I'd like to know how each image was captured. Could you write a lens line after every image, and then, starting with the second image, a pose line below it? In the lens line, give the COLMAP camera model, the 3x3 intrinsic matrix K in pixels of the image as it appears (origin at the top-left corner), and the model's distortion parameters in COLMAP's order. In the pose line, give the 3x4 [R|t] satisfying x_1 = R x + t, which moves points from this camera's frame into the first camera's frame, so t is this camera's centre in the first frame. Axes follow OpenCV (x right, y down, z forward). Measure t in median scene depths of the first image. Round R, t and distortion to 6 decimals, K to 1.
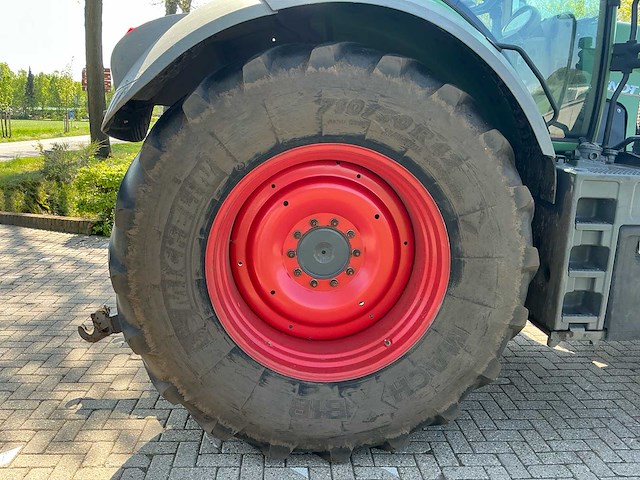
lens RADIAL K [[528.6, 0, 320.0], [0, 528.6, 240.0], [0, 0, 1]] dist [0.138349, -0.278788]
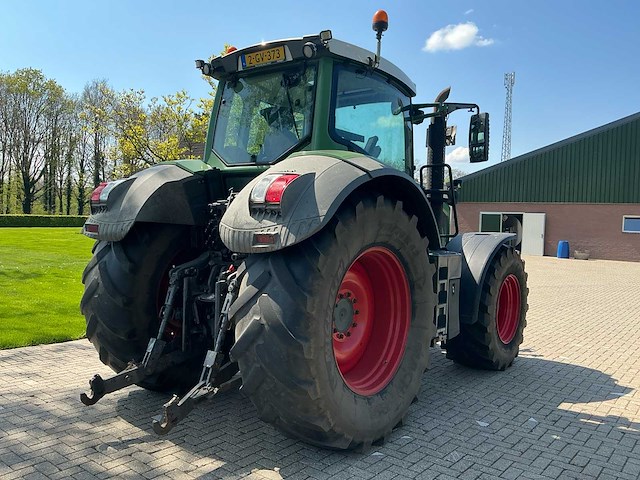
lens RADIAL K [[528.6, 0, 320.0], [0, 528.6, 240.0], [0, 0, 1]] dist [0.138349, -0.278788]
pose [[0.679729, -0.040535, 0.732343, -1.261057], [0.146577, 0.985838, -0.081481, -0.082532], [-0.718668, 0.162729, 0.676044, -0.042975]]
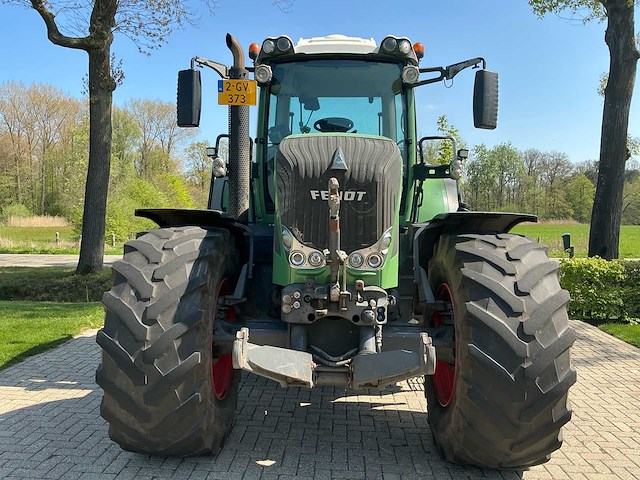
lens RADIAL K [[528.6, 0, 320.0], [0, 528.6, 240.0], [0, 0, 1]] dist [0.138349, -0.278788]
pose [[-0.114028, 0.009027, -0.993437, 2.550831], [-0.223532, 0.974086, 0.034508, -0.256323], [0.968004, 0.226000, -0.109055, 1.630156]]
